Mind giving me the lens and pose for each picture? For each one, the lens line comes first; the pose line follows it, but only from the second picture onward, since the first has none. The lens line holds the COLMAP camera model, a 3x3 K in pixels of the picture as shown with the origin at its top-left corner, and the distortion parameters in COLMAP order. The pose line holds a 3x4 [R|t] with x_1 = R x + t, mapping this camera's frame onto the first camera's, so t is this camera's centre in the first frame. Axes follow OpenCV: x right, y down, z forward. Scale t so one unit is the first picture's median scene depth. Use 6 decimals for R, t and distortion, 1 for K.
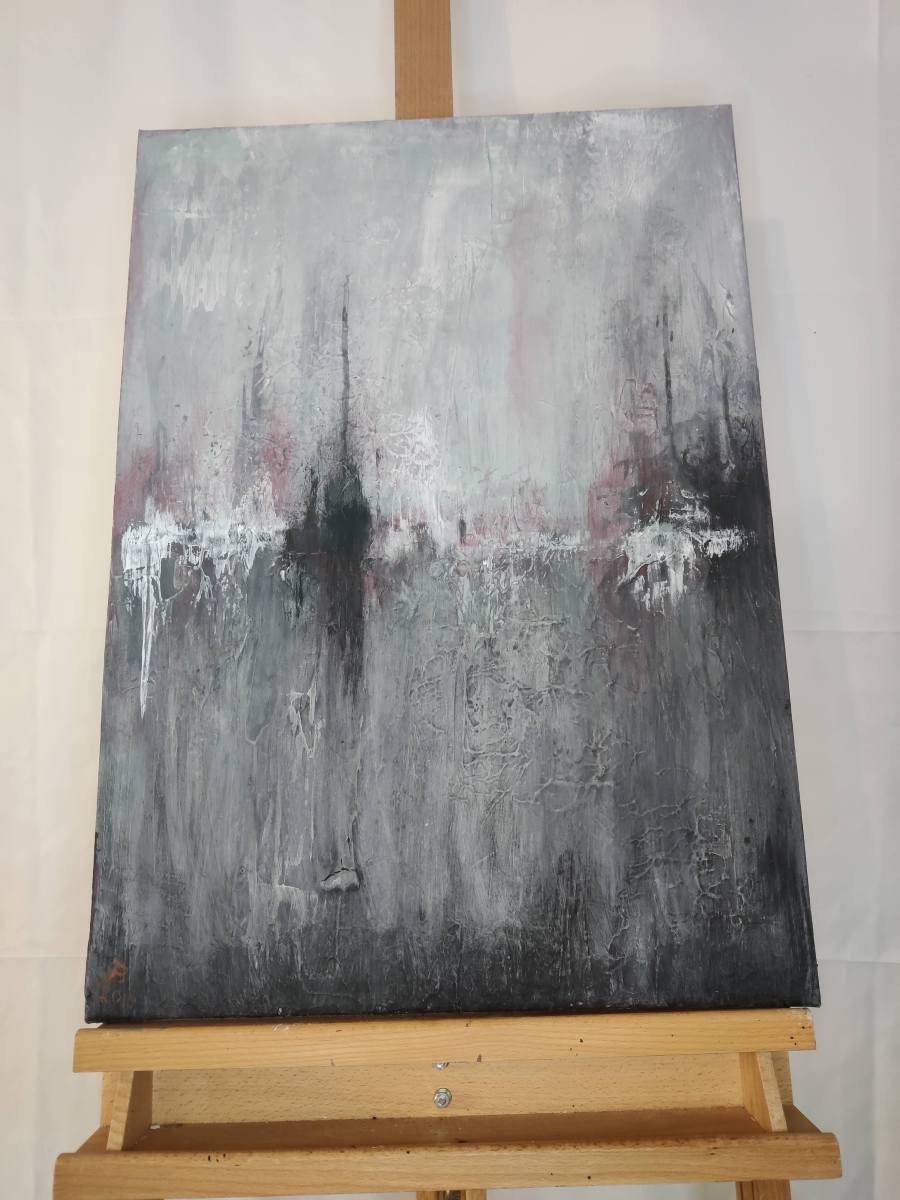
lens RADIAL K [[917.8, 0, 456.0], [0, 917.8, 567.9], [0, 0, 1]] dist [-0.048608, 0.025499]
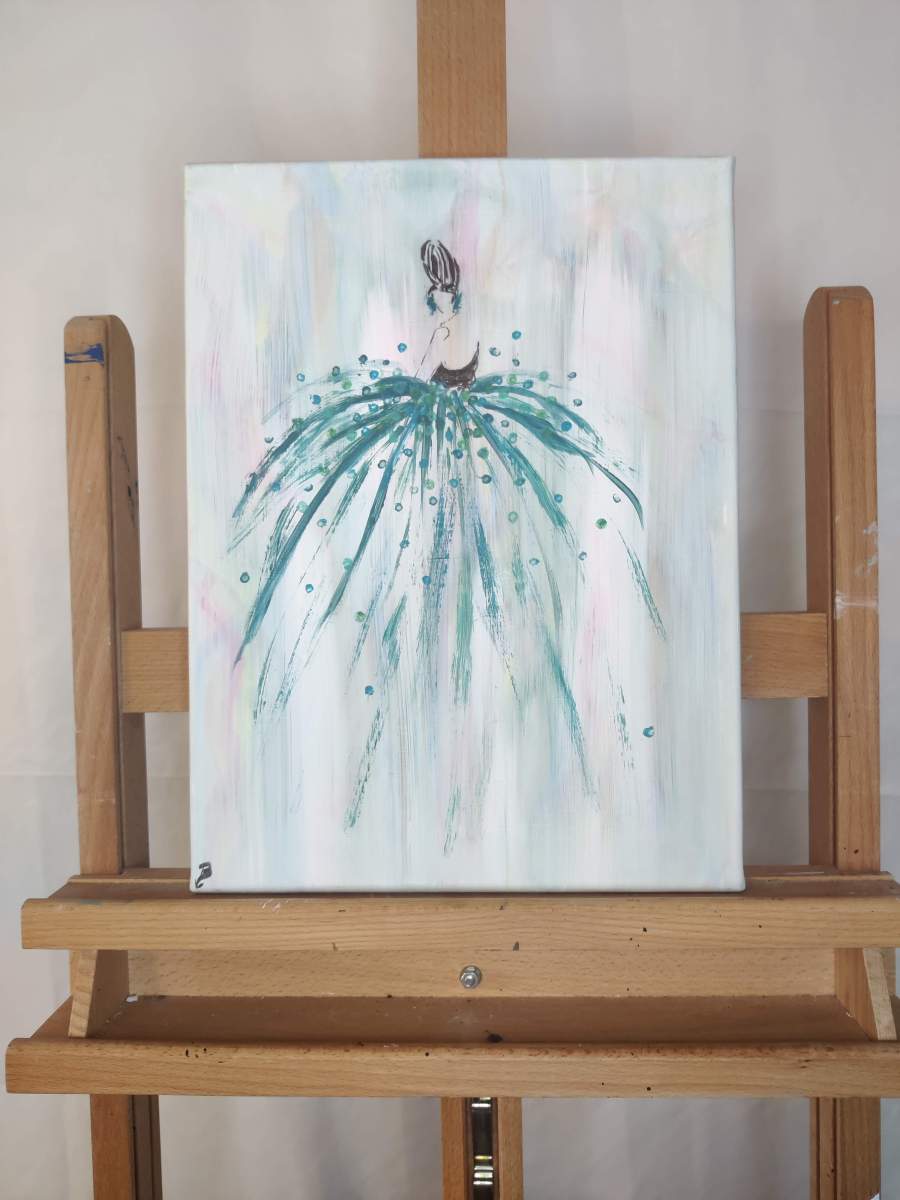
lens RADIAL K [[917.8, 0, 457.2], [0, 917.8, 592.9], [0, 0, 1]] dist [-0.048608, 0.025499]
pose [[0.999153, 0.013181, -0.038982, 0.000546], [-0.003250, 0.969627, 0.244565, 0.040128], [0.041021, -0.244232, 0.968849, 0.293261]]
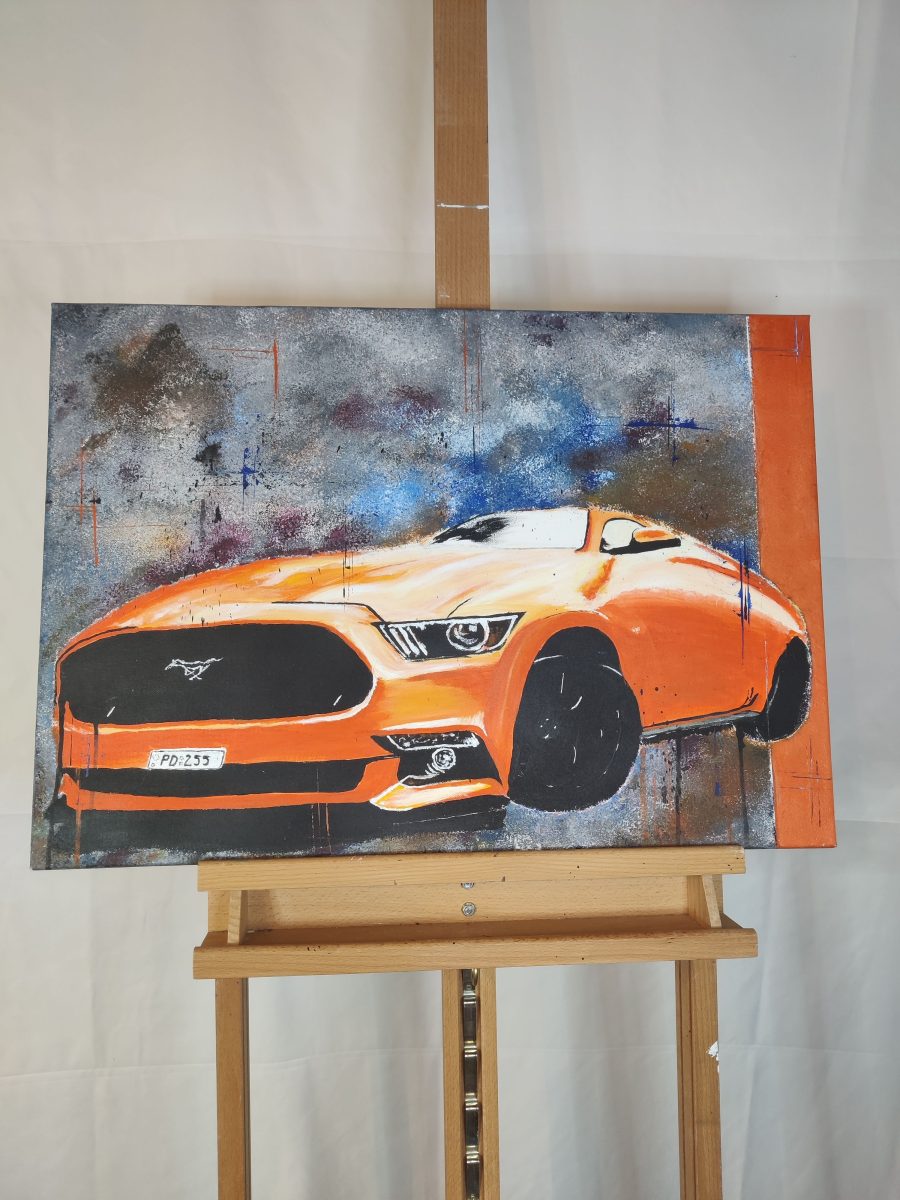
lens RADIAL K [[917.8, 0, 452.6], [0, 917.8, 595.8], [0, 0, 1]] dist [-0.048608, 0.025499]
pose [[0.995888, 0.023298, 0.087545, -0.179733], [-0.037220, 0.986263, 0.160935, -0.092044], [-0.082593, -0.163531, 0.983075, -0.262700]]
